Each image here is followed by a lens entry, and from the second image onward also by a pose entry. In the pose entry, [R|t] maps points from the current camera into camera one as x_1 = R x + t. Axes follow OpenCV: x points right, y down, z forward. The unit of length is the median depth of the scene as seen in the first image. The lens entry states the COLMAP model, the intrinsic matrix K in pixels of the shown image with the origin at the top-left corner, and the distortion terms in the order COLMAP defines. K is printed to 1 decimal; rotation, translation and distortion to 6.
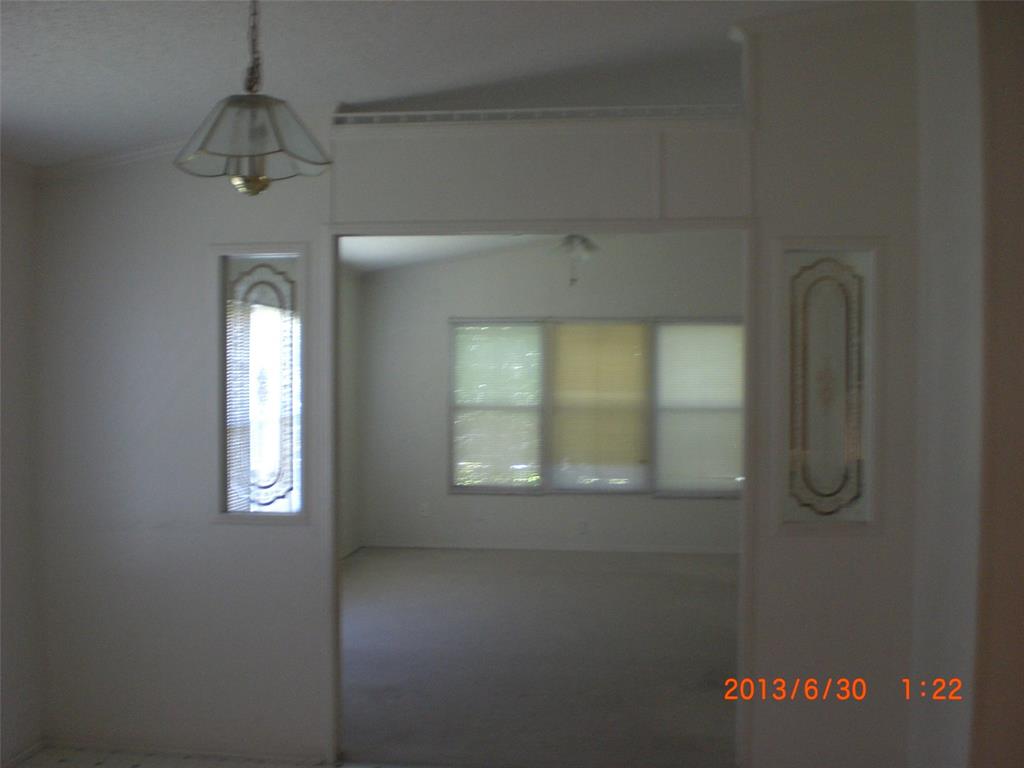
lens RADIAL K [[1241.9, 0, 512.0], [0, 1241.9, 384.0], [0, 0, 1]] dist [-0.035190, -0.330967]
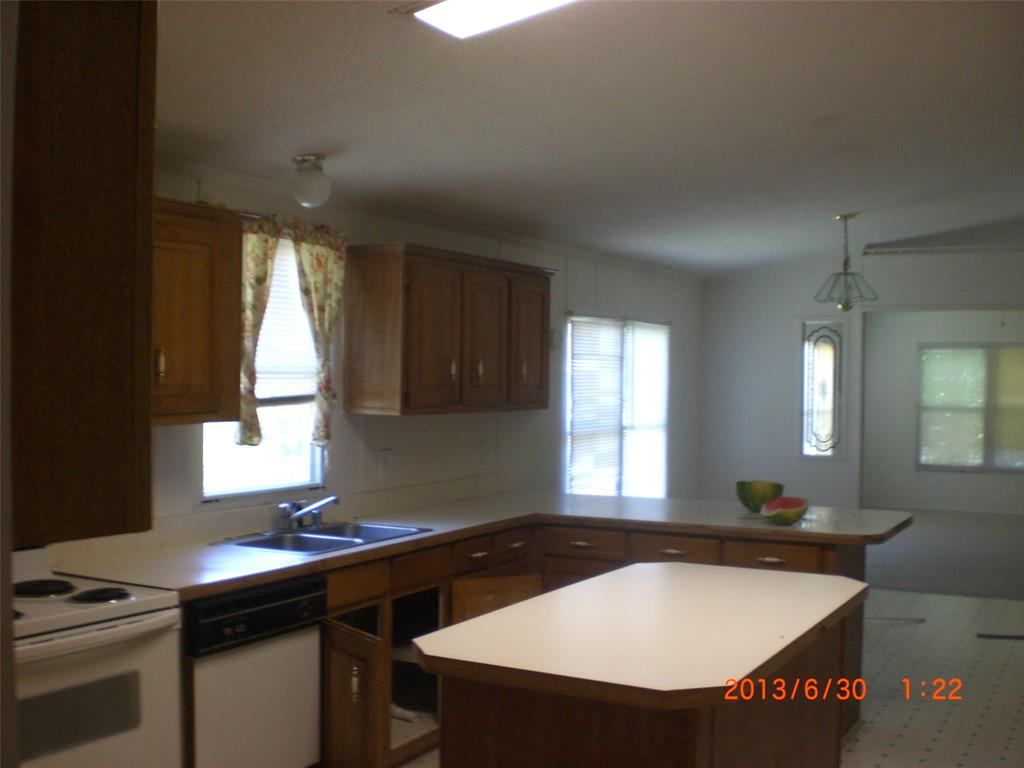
lens RADIAL K [[1241.9, 0, 512.0], [0, 1241.9, 384.0], [0, 0, 1]] dist [-0.035190, -0.330967]
pose [[0.935878, 0.007280, -0.352249, 0.010813], [-0.009567, 0.999943, -0.004752, 0.003019], [0.352194, 0.007818, 0.935894, -0.452470]]
